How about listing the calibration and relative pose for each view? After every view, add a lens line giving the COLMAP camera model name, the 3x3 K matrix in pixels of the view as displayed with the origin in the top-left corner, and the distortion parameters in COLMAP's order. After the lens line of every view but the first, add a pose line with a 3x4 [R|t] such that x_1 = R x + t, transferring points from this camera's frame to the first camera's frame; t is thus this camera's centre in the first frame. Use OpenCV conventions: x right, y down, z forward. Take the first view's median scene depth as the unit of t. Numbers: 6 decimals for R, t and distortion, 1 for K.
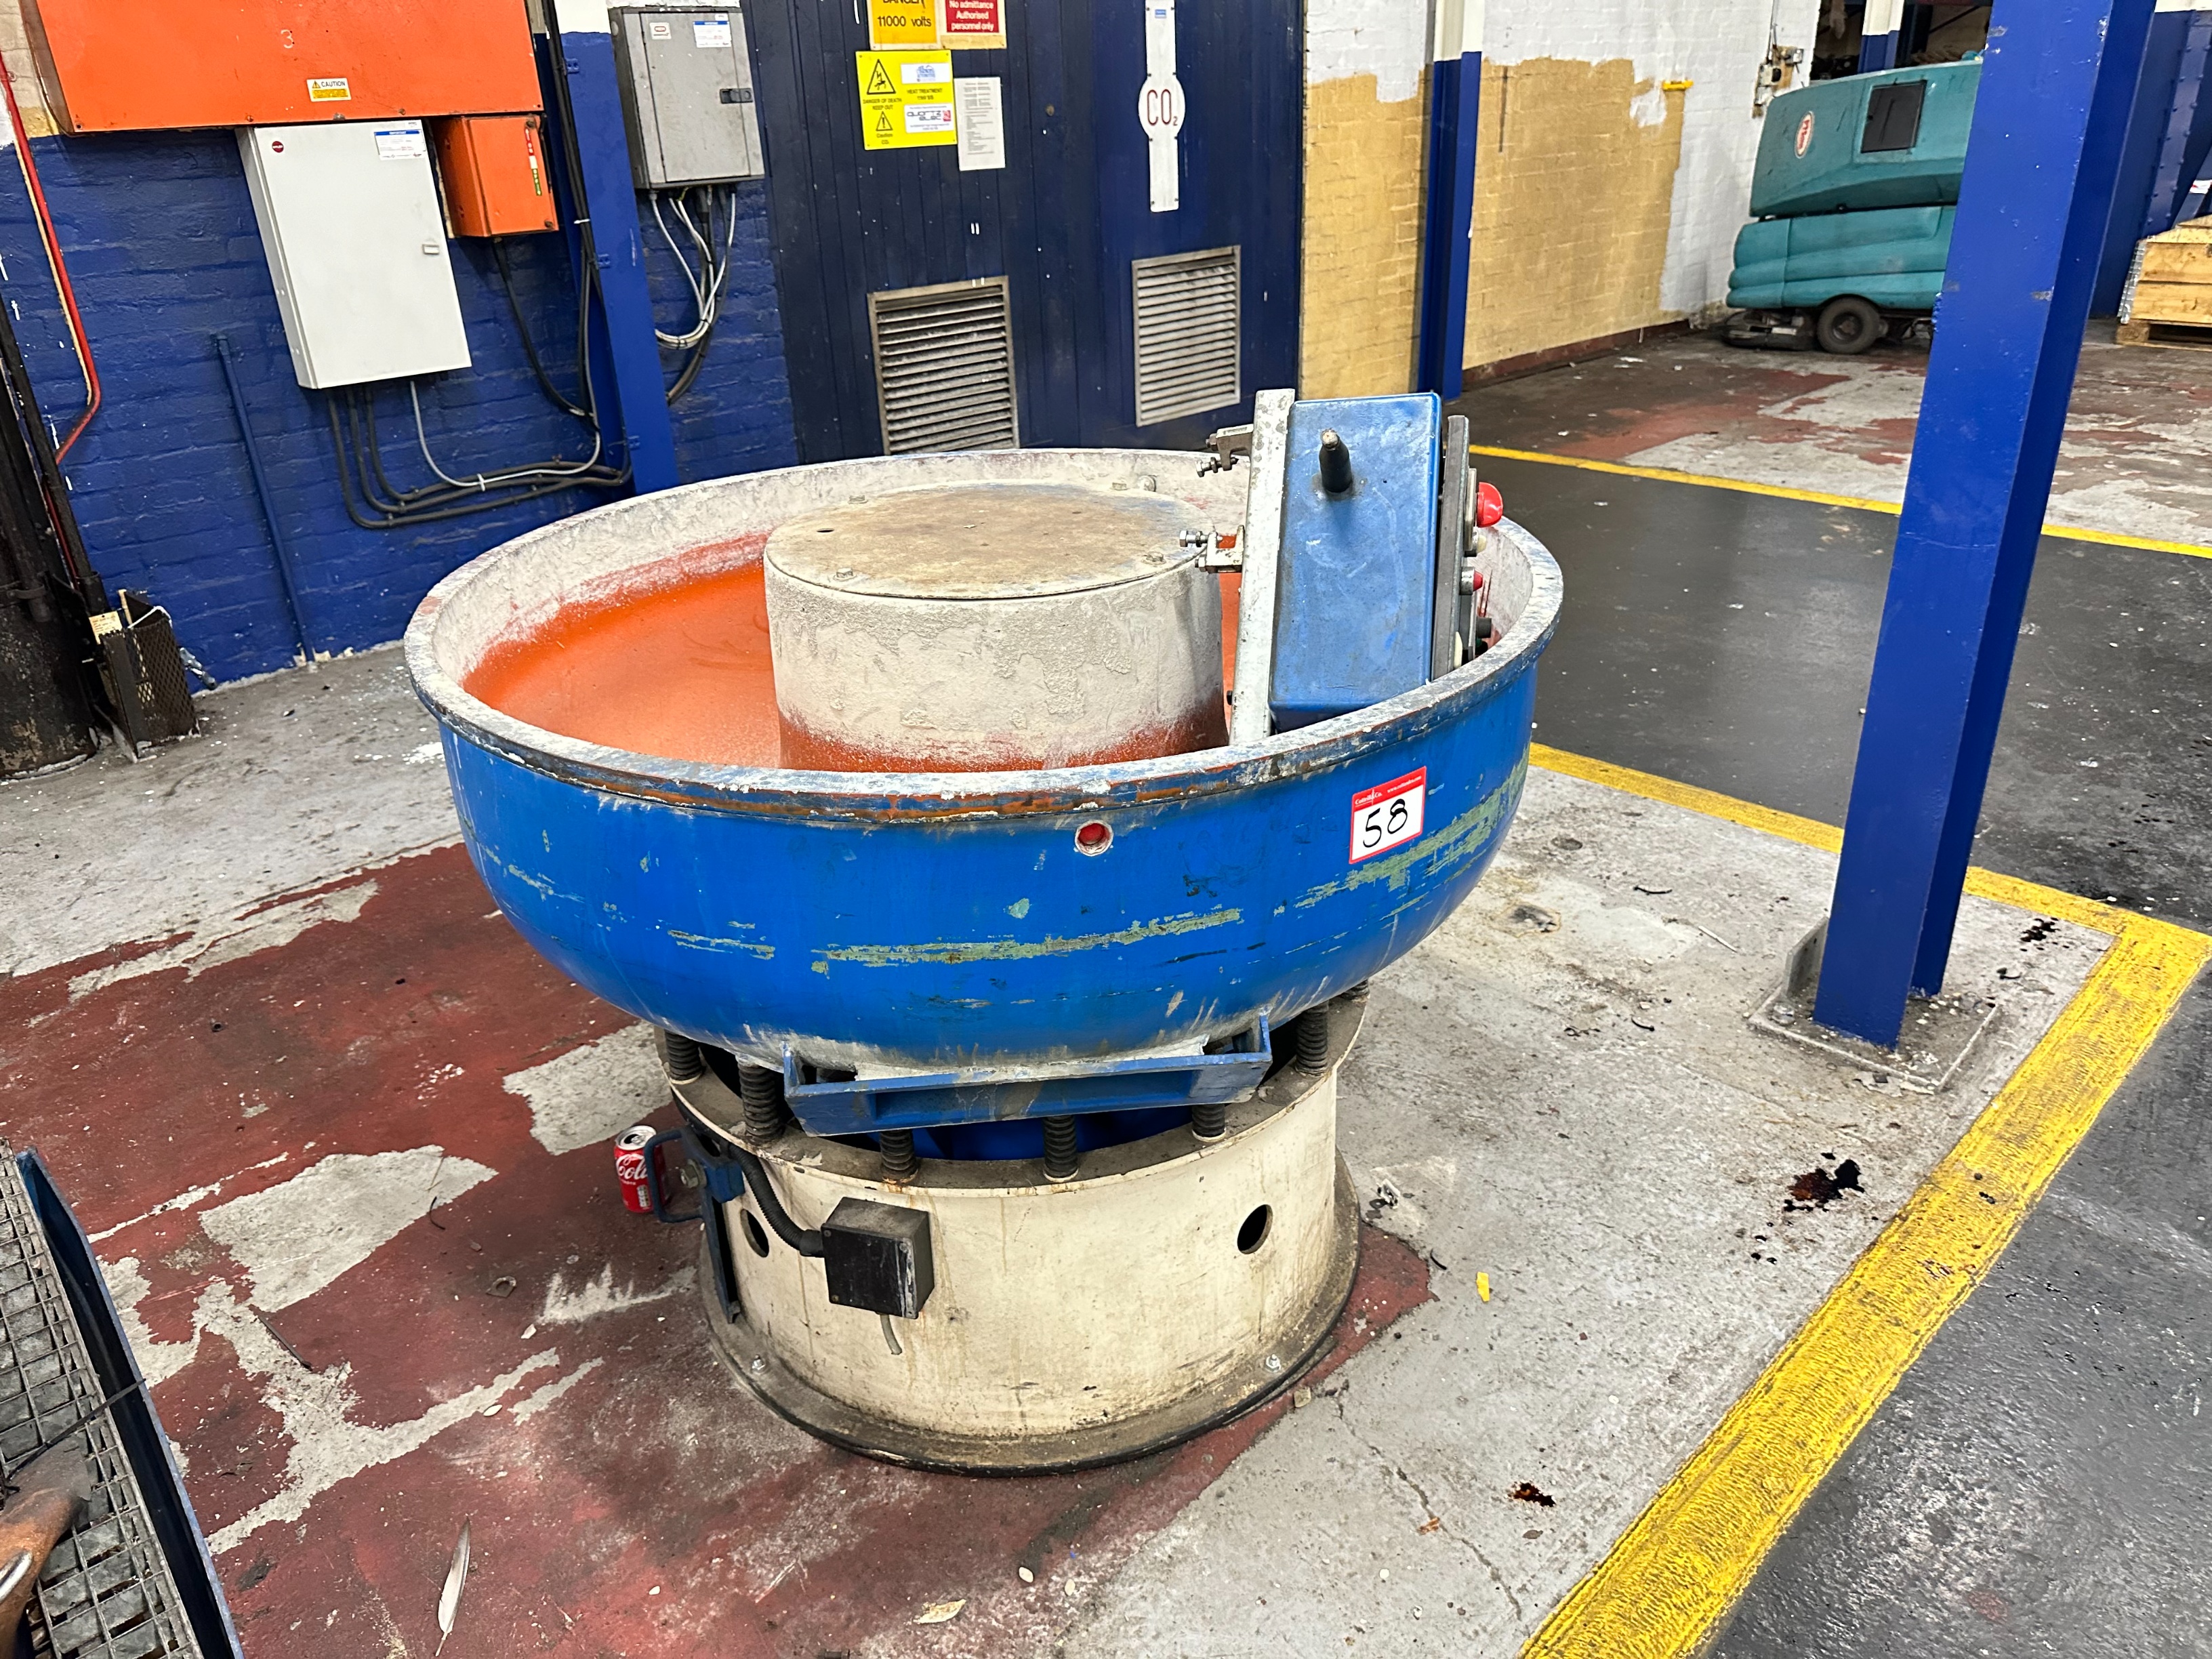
lens RADIAL K [[1564.2, 0, 1098.8], [0, 1564.2, 830.4], [0, 0, 1]] dist [0.027909, -0.045264]
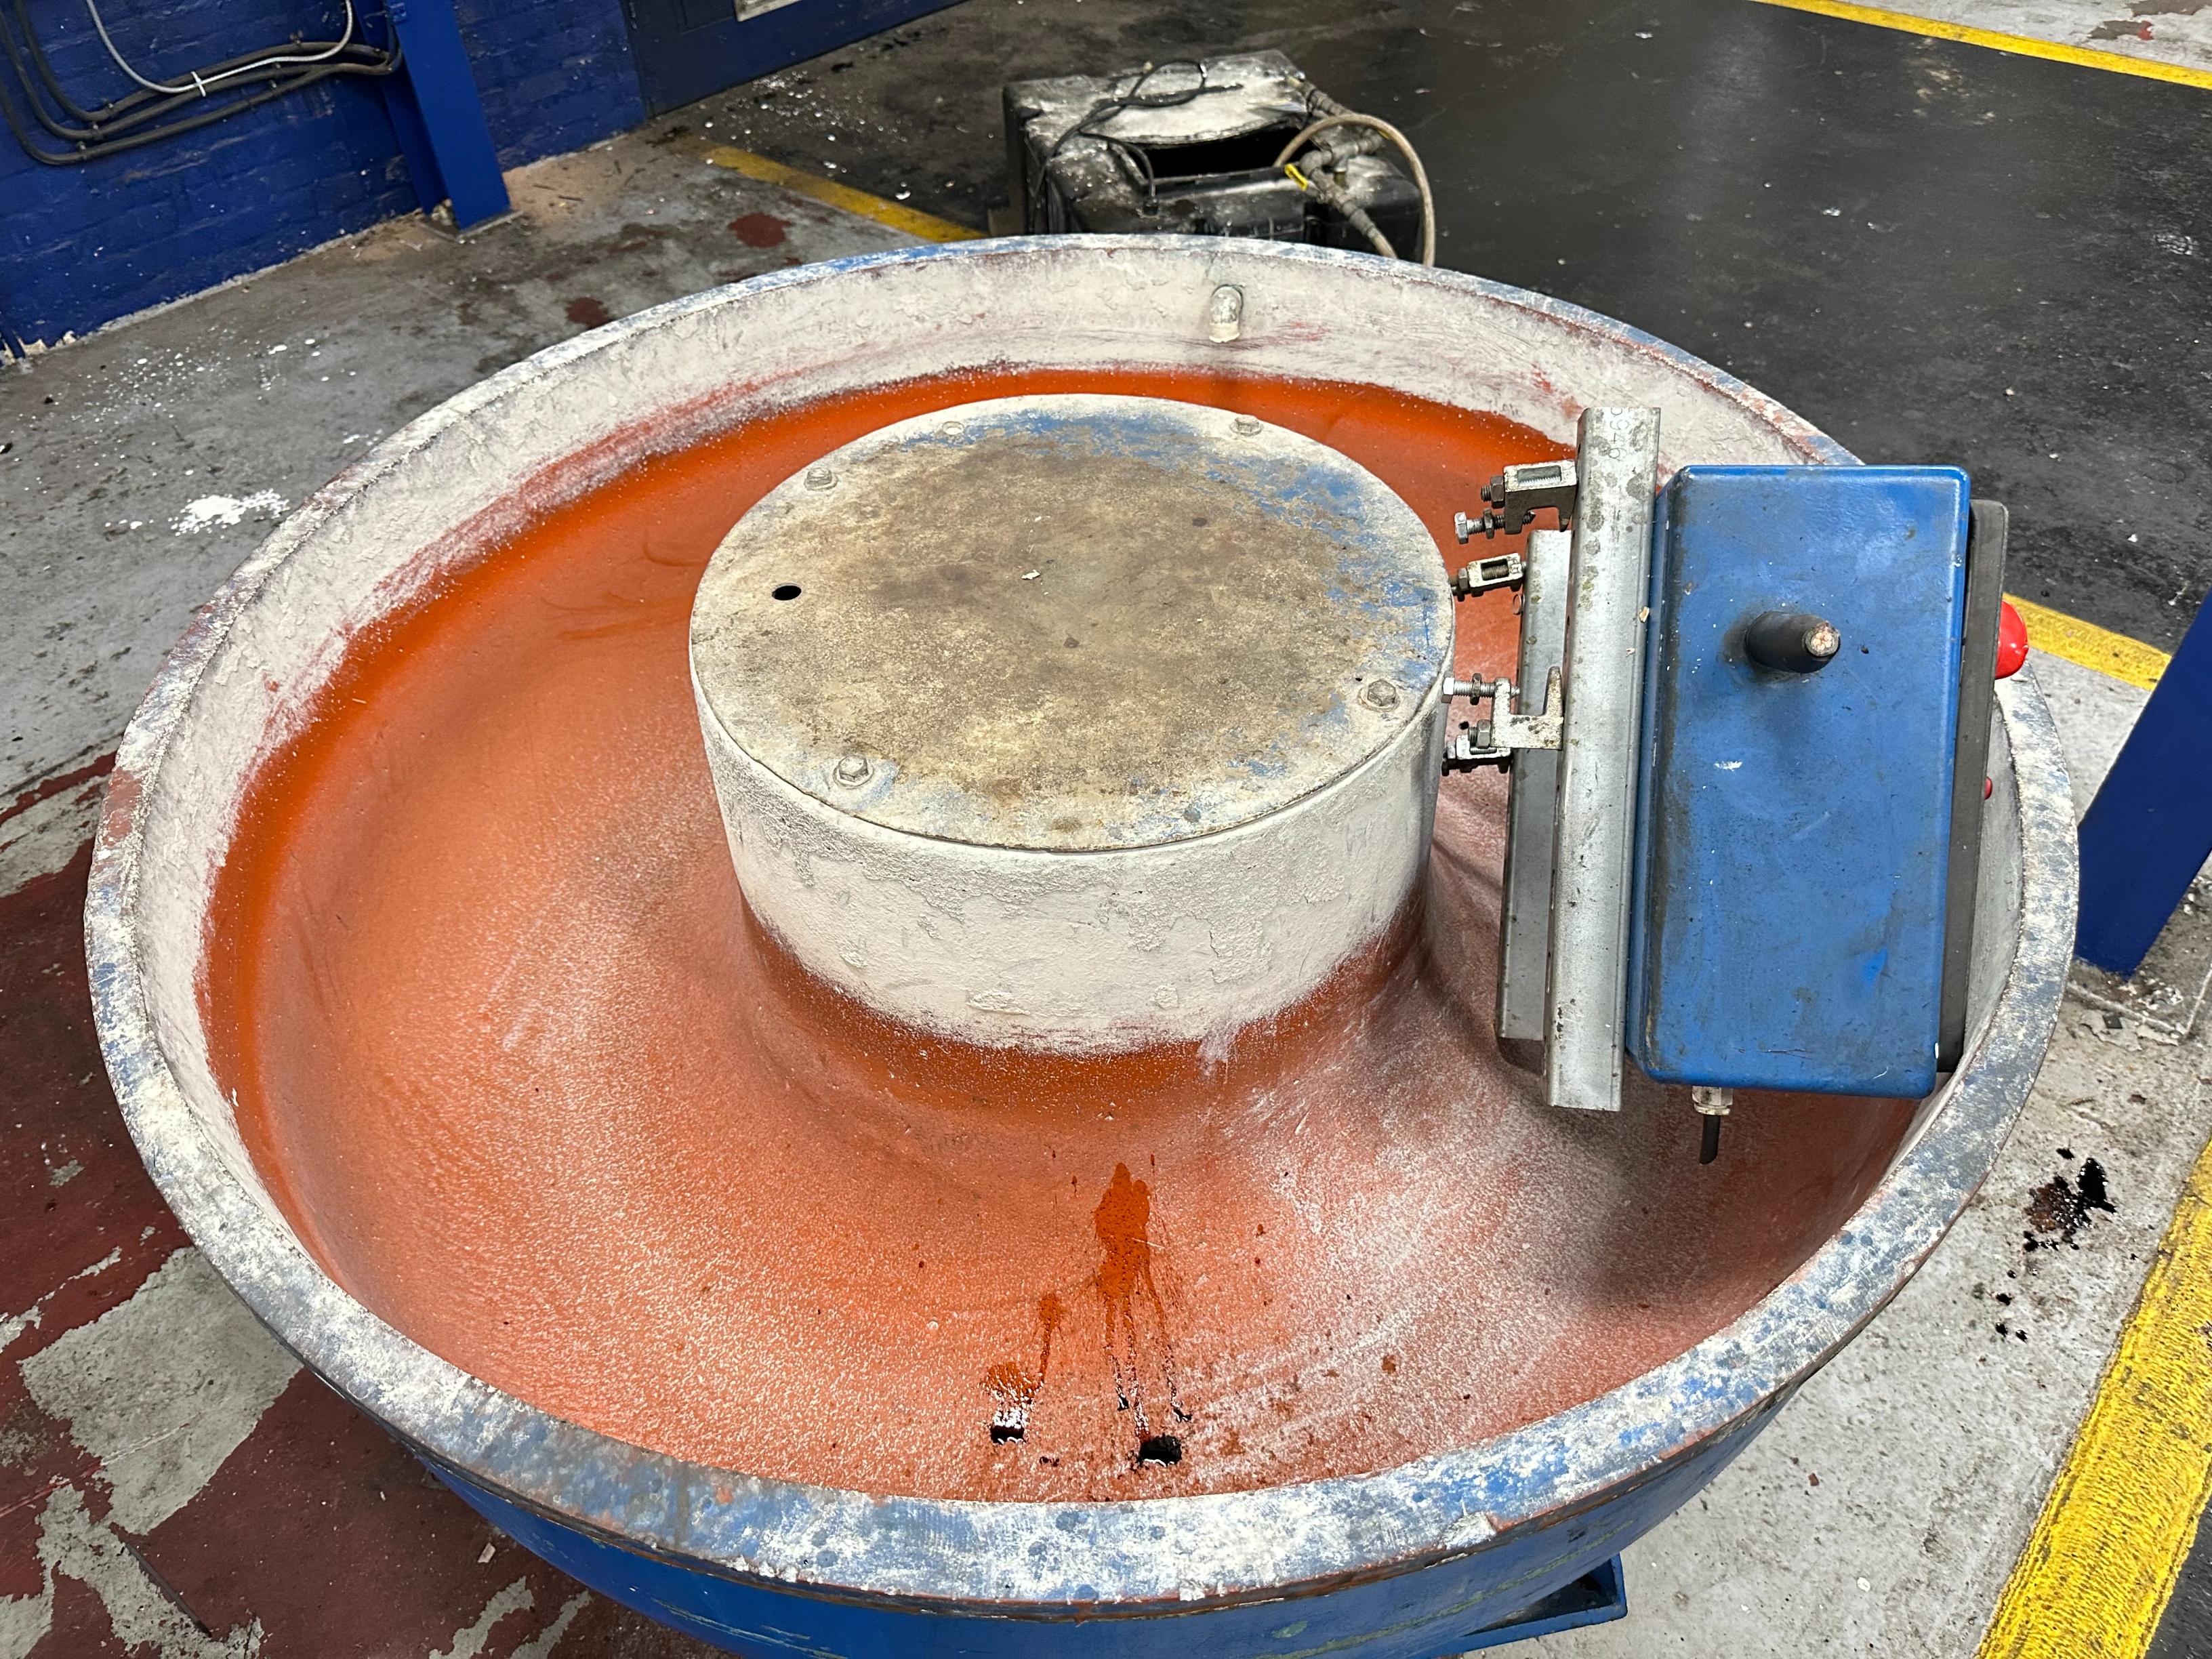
lens RADIAL K [[1589.7, 0, 1113.5], [0, 1589.7, 905.5], [0, 0, 1]] dist [0.025513, -0.036395]
pose [[0.996479, -0.058074, 0.060480, -0.079412], [0.034368, 0.940822, 0.337154, -0.232063], [-0.076481, -0.333888, 0.939505, 0.328295]]
